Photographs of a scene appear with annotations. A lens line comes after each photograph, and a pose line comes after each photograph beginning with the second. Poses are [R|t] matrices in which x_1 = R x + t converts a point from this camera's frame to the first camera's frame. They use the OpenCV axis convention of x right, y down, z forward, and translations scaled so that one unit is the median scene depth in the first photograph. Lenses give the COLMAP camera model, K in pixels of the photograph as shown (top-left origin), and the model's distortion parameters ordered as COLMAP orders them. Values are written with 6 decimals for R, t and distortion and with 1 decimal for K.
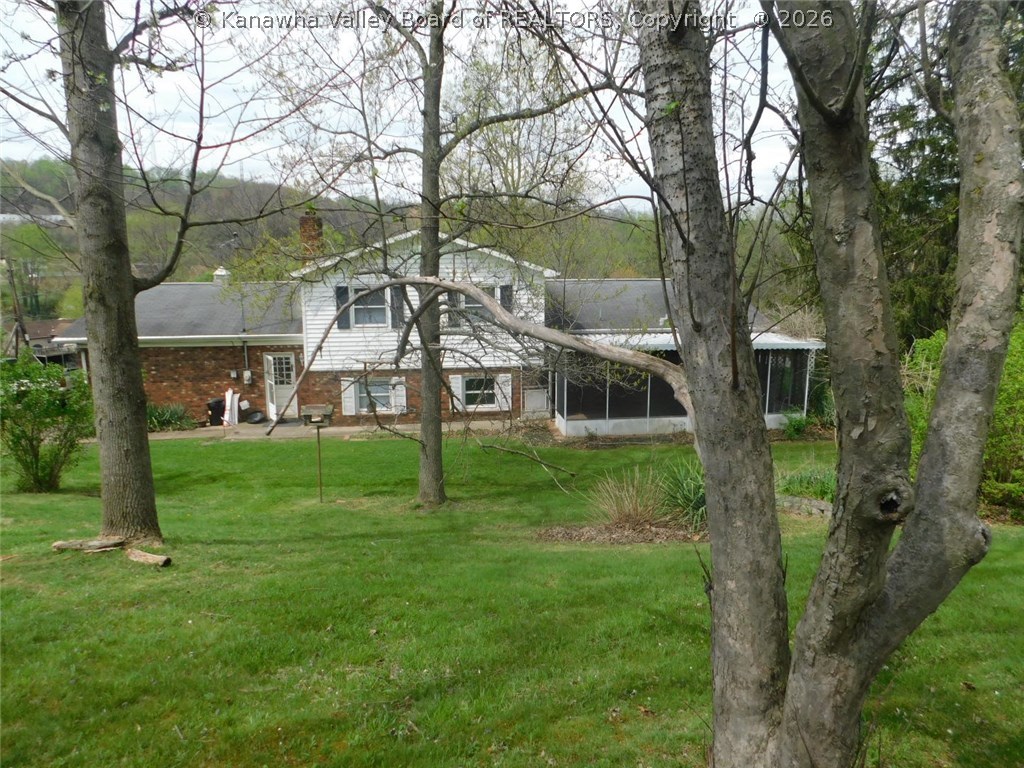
lens RADIAL K [[682.3, 0, 513.1], [0, 682.3, 384.8], [0, 0, 1]] dist [-0.063586, 0.051537]
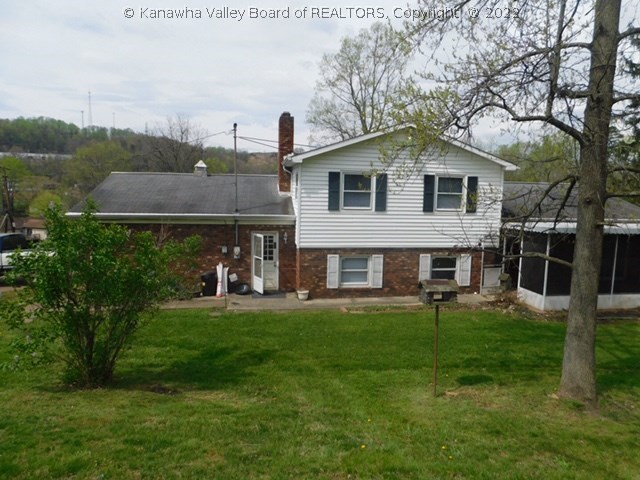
lens RADIAL K [[426.5, 0, 323.0], [0, 426.5, 234.8], [0, 0, 1]] dist [-0.063586, 0.051537]
pose [[0.999339, 0.019592, 0.030630, -0.279185], [-0.017162, 0.996831, -0.077676, 0.011624], [-0.032055, 0.077099, 0.996508, 0.300559]]
